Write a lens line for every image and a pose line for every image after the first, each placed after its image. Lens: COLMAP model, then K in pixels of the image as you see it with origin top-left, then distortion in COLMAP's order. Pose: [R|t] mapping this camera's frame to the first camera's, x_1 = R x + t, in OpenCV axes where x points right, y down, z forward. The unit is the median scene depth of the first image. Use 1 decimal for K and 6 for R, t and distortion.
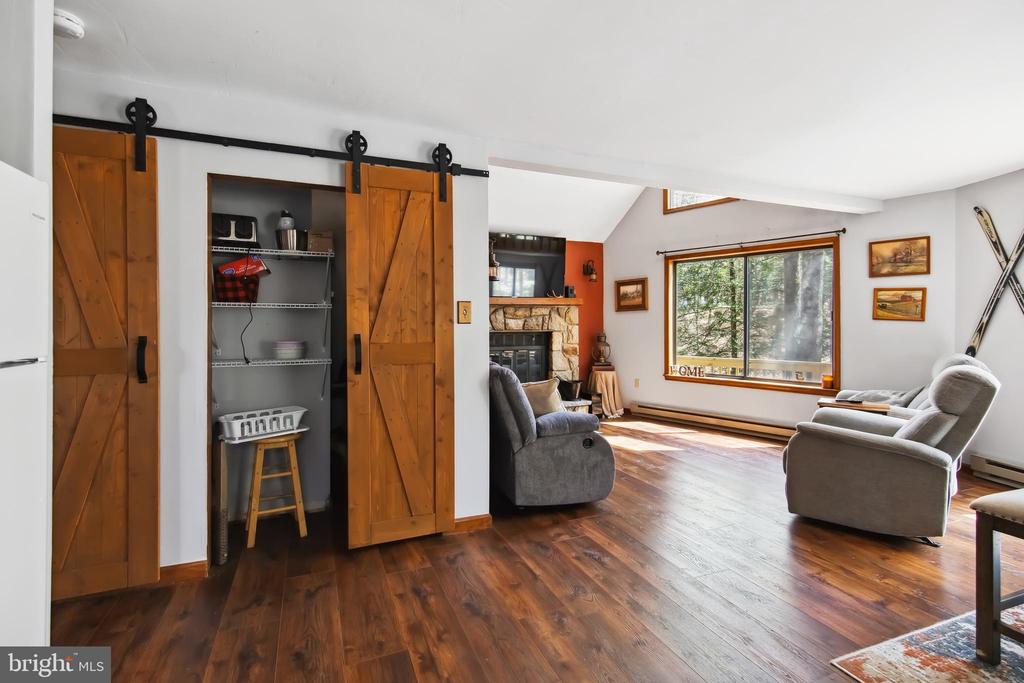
lens RADIAL K [[466.1, 0, 510.4], [0, 466.1, 323.6], [0, 0, 1]] dist [0.001511, 0.000059]
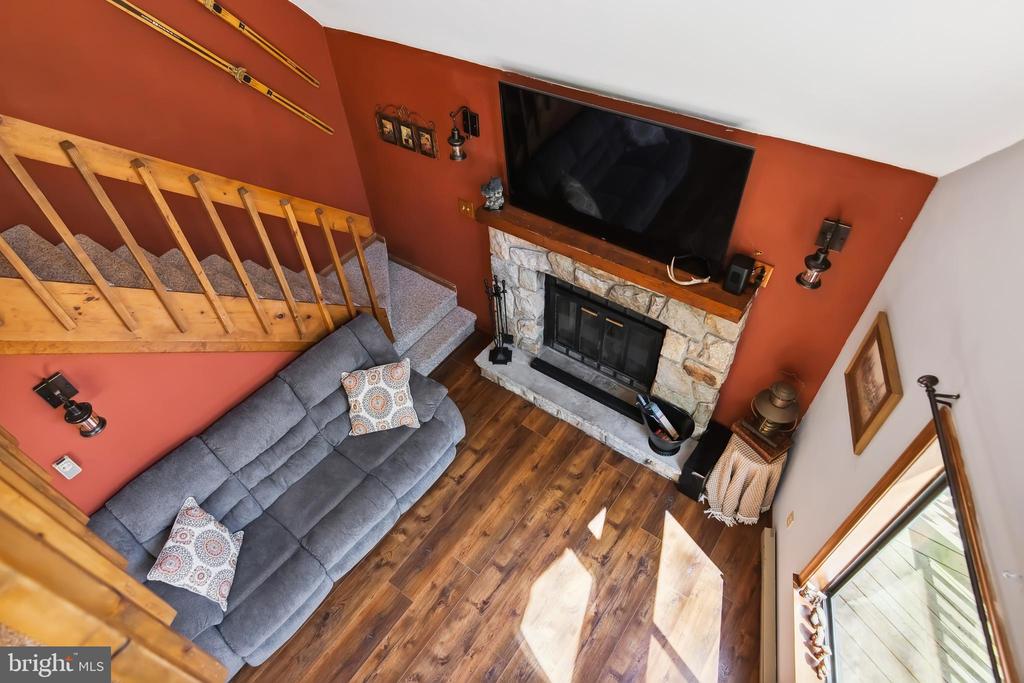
lens RADIAL K [[573.0, 0, 512.0], [0, 573.0, 341.5], [0, 0, 1]] dist [-0.001563, -0.001153]
pose [[0.516691, 0.614801, -0.595862, 0.361637], [0.034662, 0.680368, 0.732050, -0.401448], [0.855470, -0.398897, 0.330230, 0.674401]]
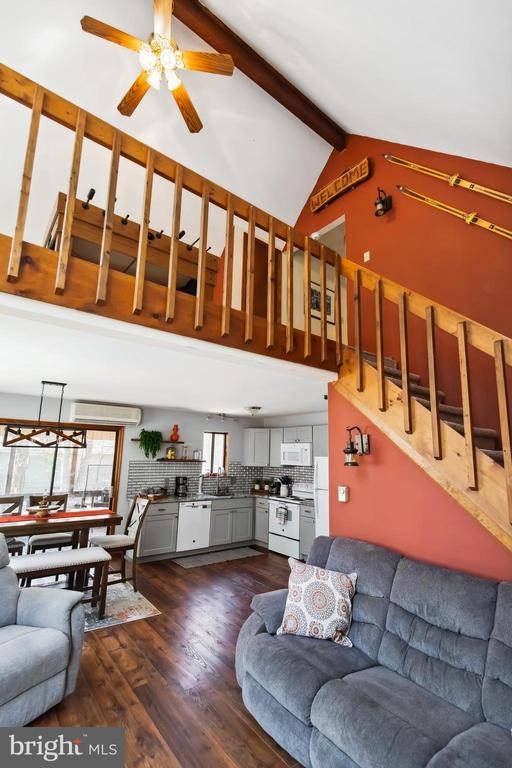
lens RADIAL K [[358.6, 0, 254.4], [0, 358.6, 390.4], [0, 0, 1]] dist [0.002390, 0.000055]
pose [[-0.966537, -0.063420, -0.248565, 0.207580], [-0.019613, 0.984391, -0.174897, -0.061059], [0.255777, -0.164169, -0.952694, 0.923925]]
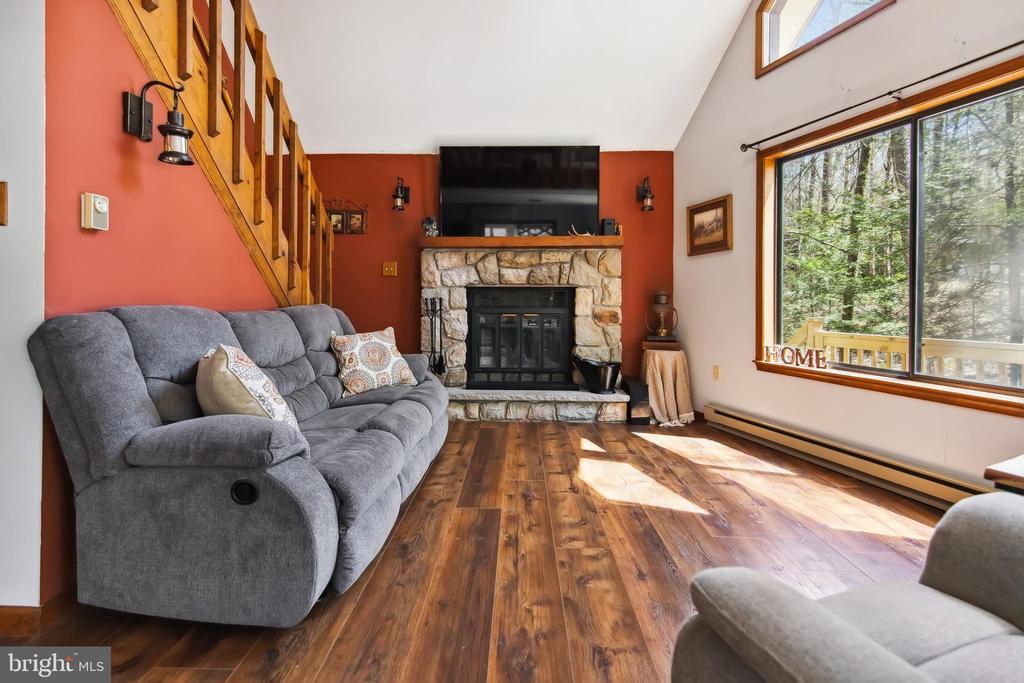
lens RADIAL K [[478.1, 0, 510.2], [0, 478.1, 298.7], [0, 0, 1]] dist [0.002390, 0.000055]
pose [[0.913406, 0.004766, -0.407022, 0.284752], [-0.004984, 0.999987, 0.000524, 0.034030], [0.407019, 0.001550, 0.913418, 0.335409]]
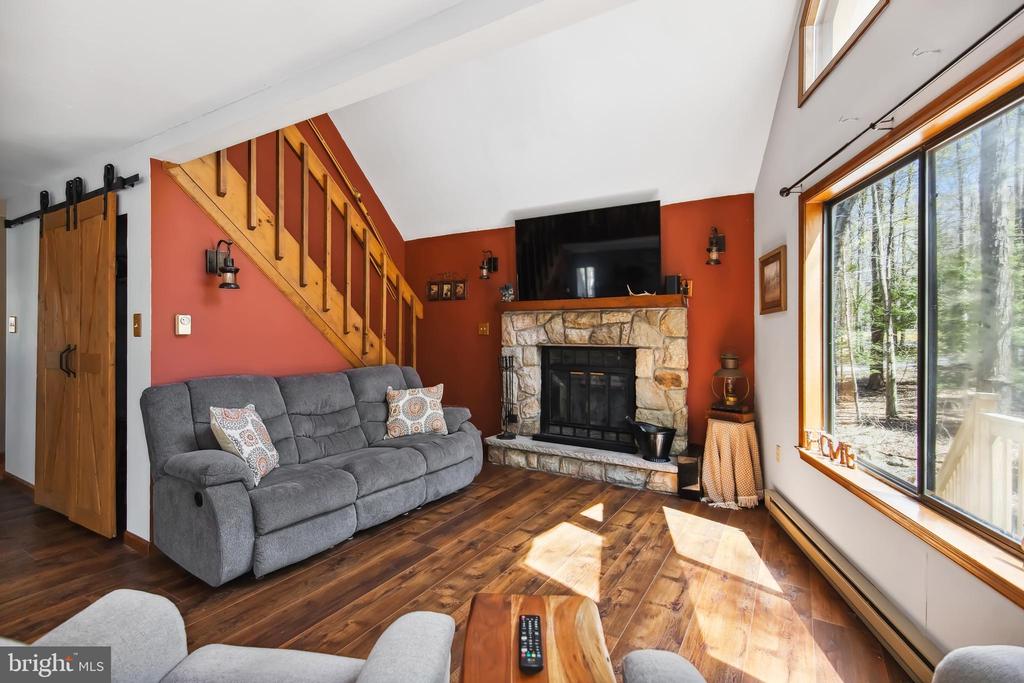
lens RADIAL K [[475.8, 0, 514.0], [0, 475.8, 330.2], [0, 0, 1]] dist [0.002608, 0.000142]
pose [[0.596104, 0.002301, -0.802904, 0.527126], [-0.002457, 0.999996, 0.001042, -0.008094], [0.802903, 0.001352, 0.596108, 0.464350]]
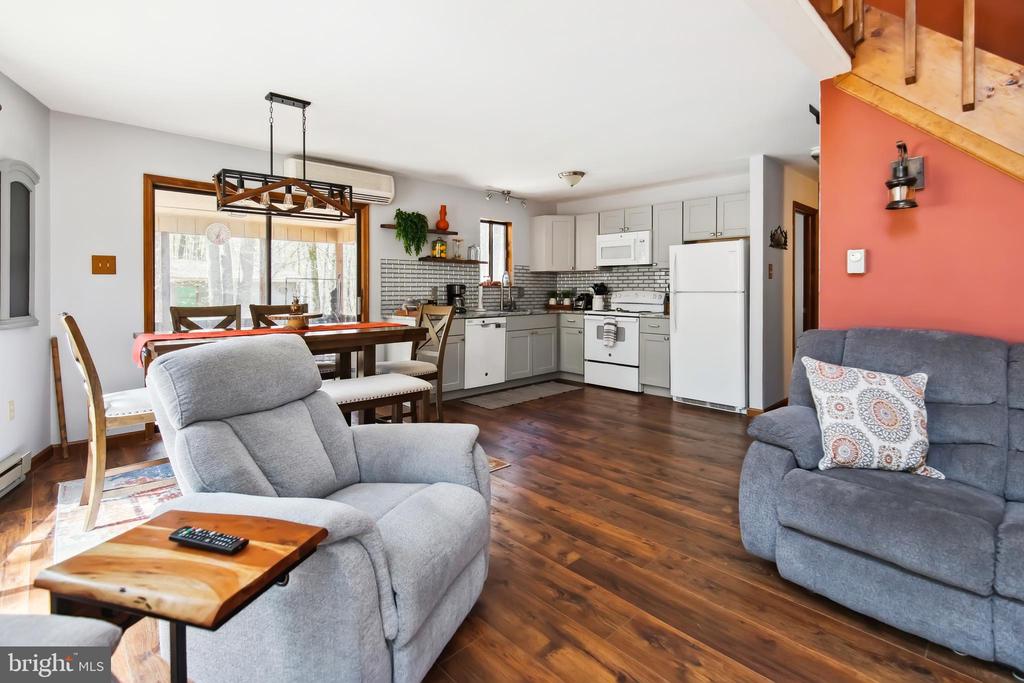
lens RADIAL K [[484.2, 0, 503.3], [0, 484.2, 290.2], [0, 0, 1]] dist [0.004491, 0.000042]
pose [[-0.934635, 0.003152, -0.355595, 0.372569], [0.000769, 0.999976, 0.006840, 0.008346], [0.355608, 0.006120, -0.934615, 0.745776]]
